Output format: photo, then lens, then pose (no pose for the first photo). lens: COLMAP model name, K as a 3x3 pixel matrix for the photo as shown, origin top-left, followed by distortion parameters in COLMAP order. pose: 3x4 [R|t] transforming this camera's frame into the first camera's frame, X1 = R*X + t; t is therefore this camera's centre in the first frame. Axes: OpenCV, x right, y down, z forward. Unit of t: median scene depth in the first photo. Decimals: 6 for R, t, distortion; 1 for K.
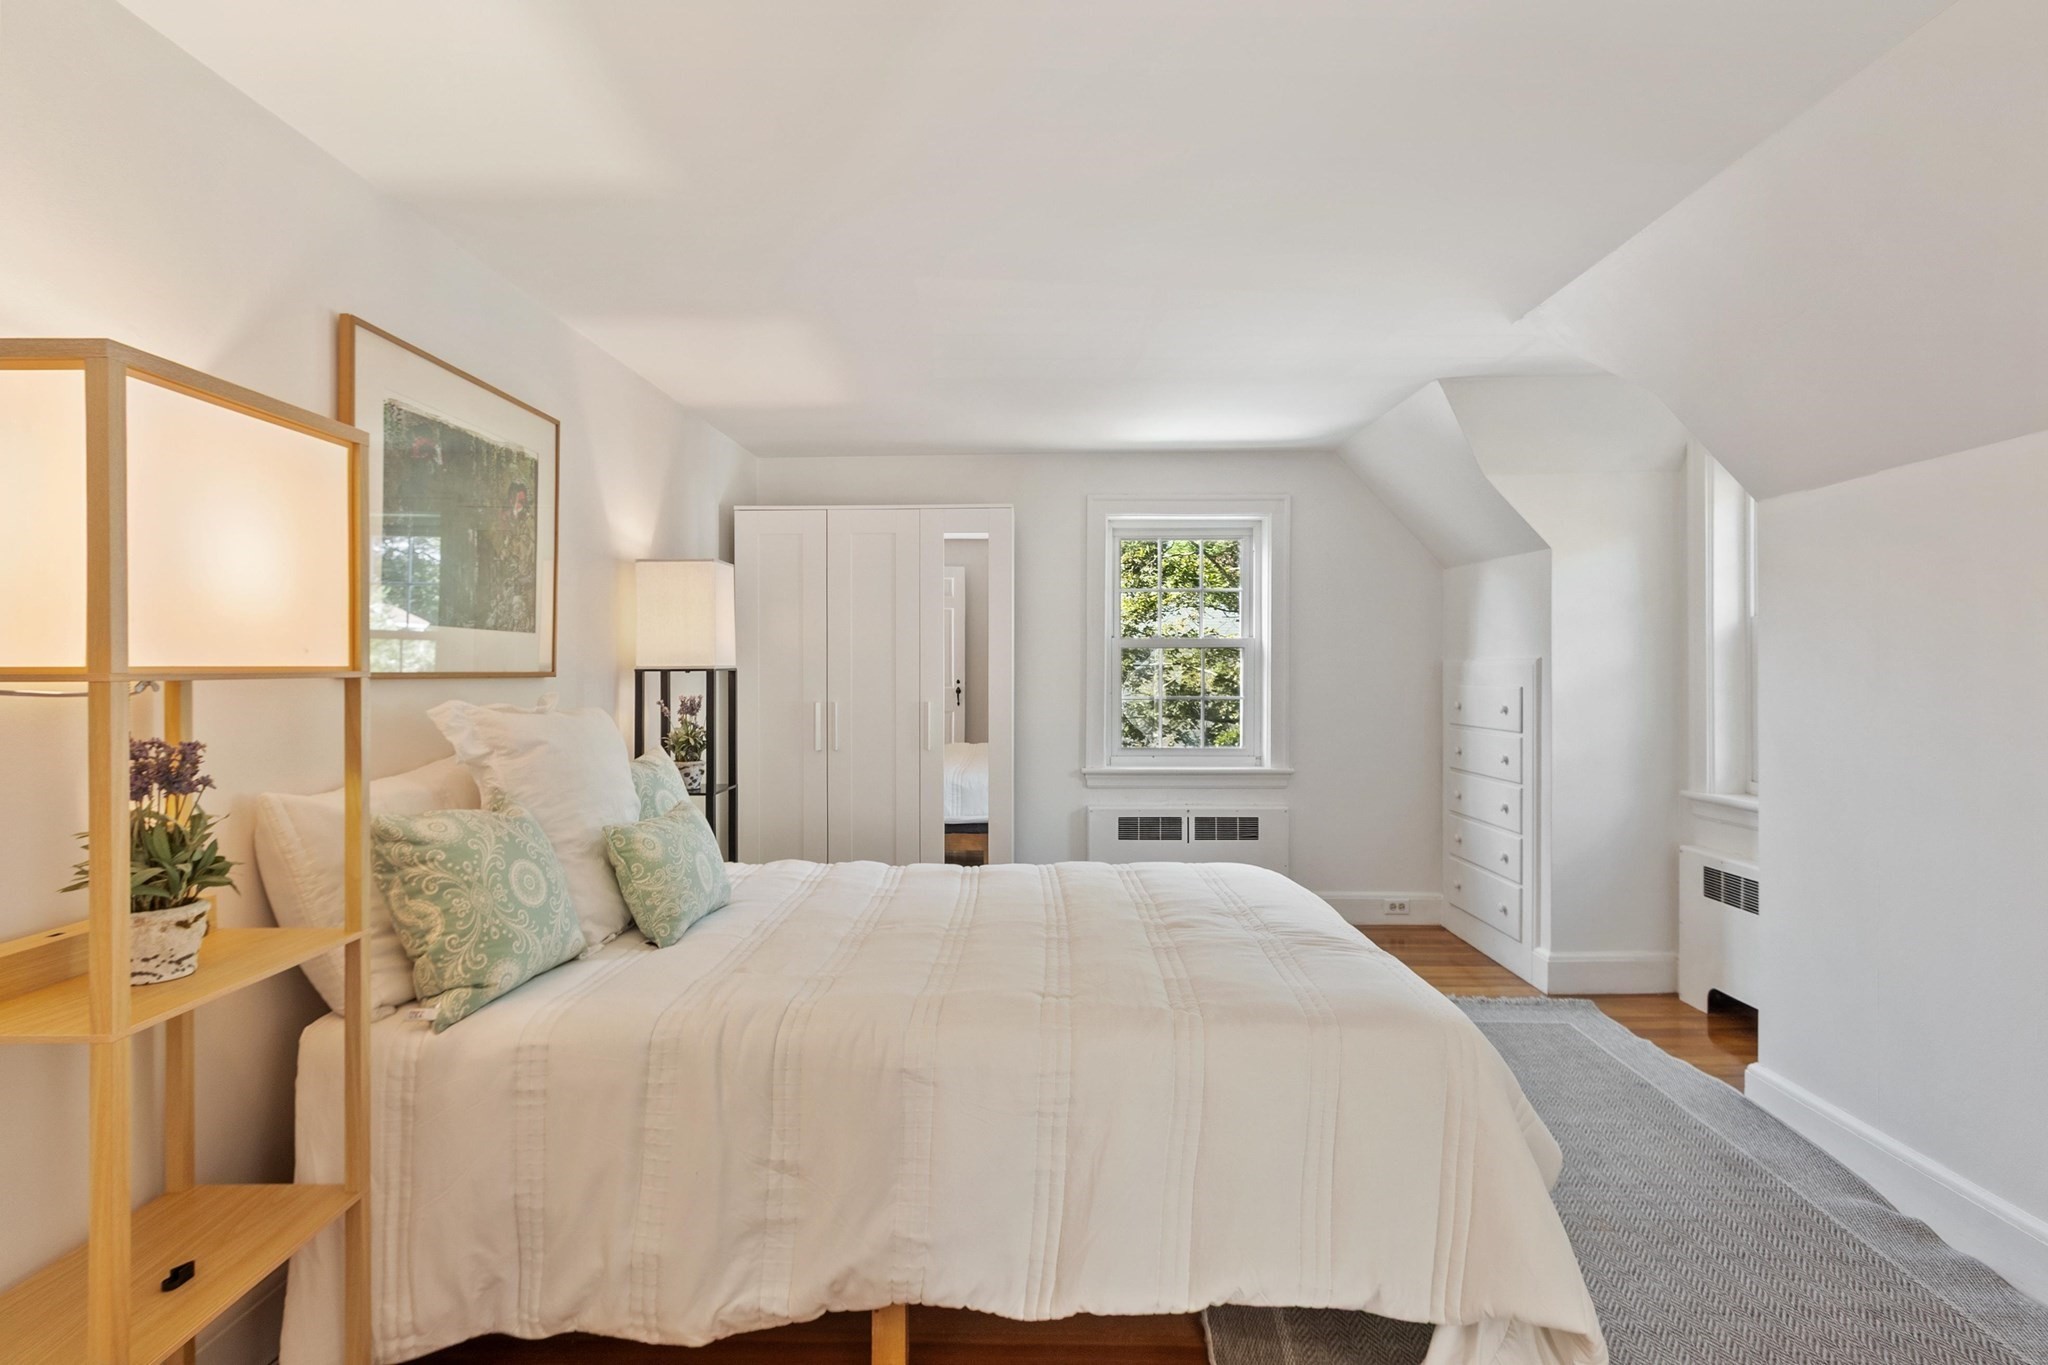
lens RADIAL K [[1080.1, 0, 1024.0], [0, 1080.1, 682.5], [0, 0, 1]] dist [0.004172, -0.001083]
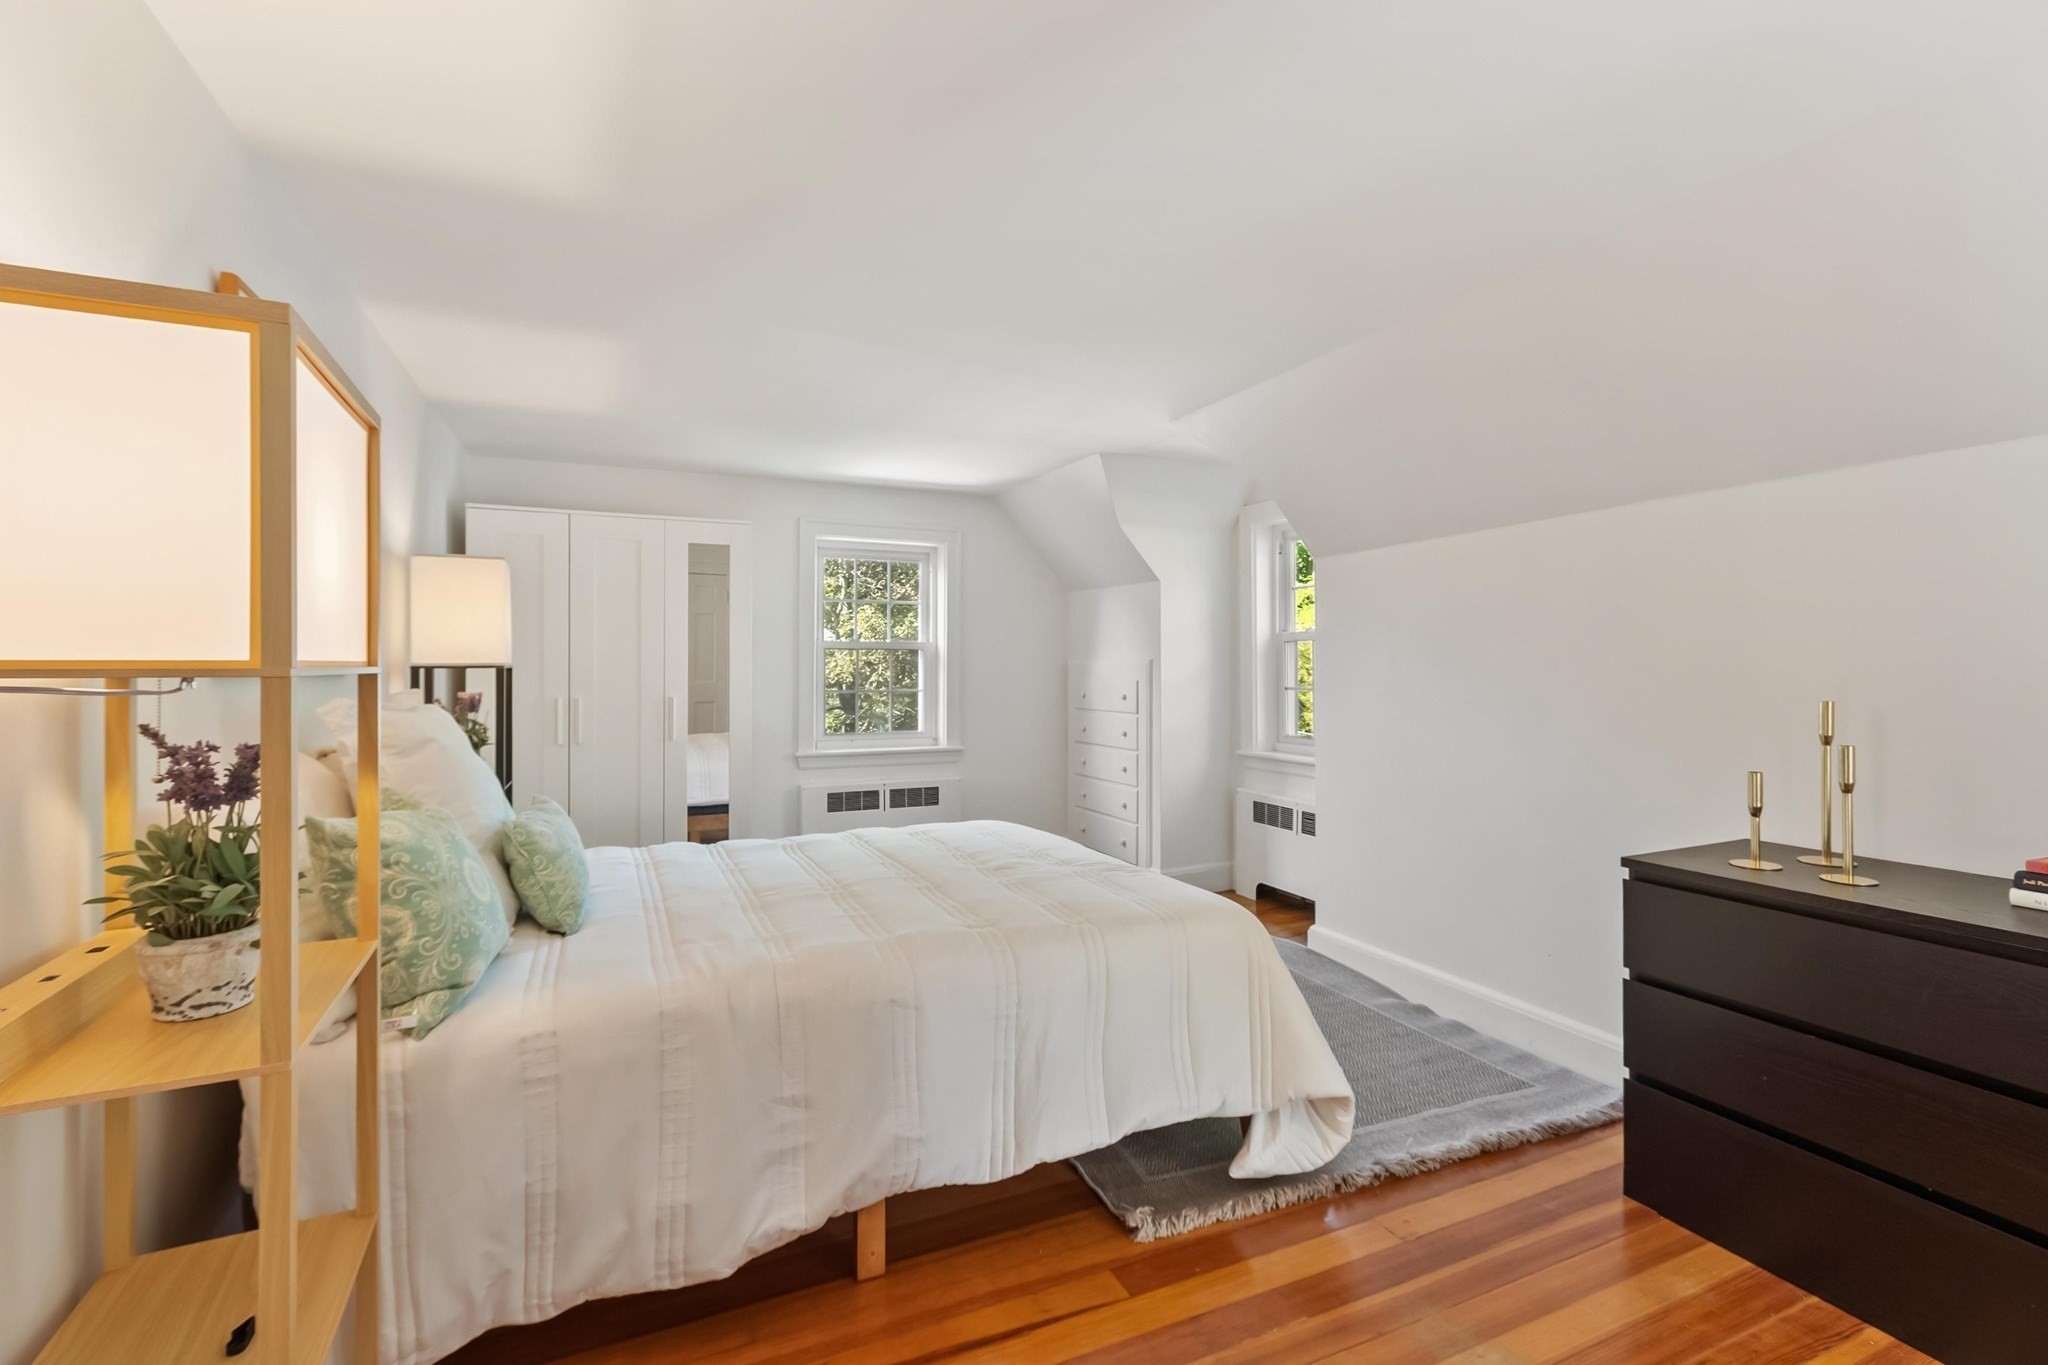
lens RADIAL K [[924.2, 0, 1020.2], [0, 924.2, 674.8], [0, 0, 1]] dist [0.000868, -0.000540]
pose [[0.897538, -0.002161, 0.440931, -0.393149], [0.004264, 0.999984, -0.003778, 0.001700], [-0.440916, 0.005271, 0.897533, 0.013496]]
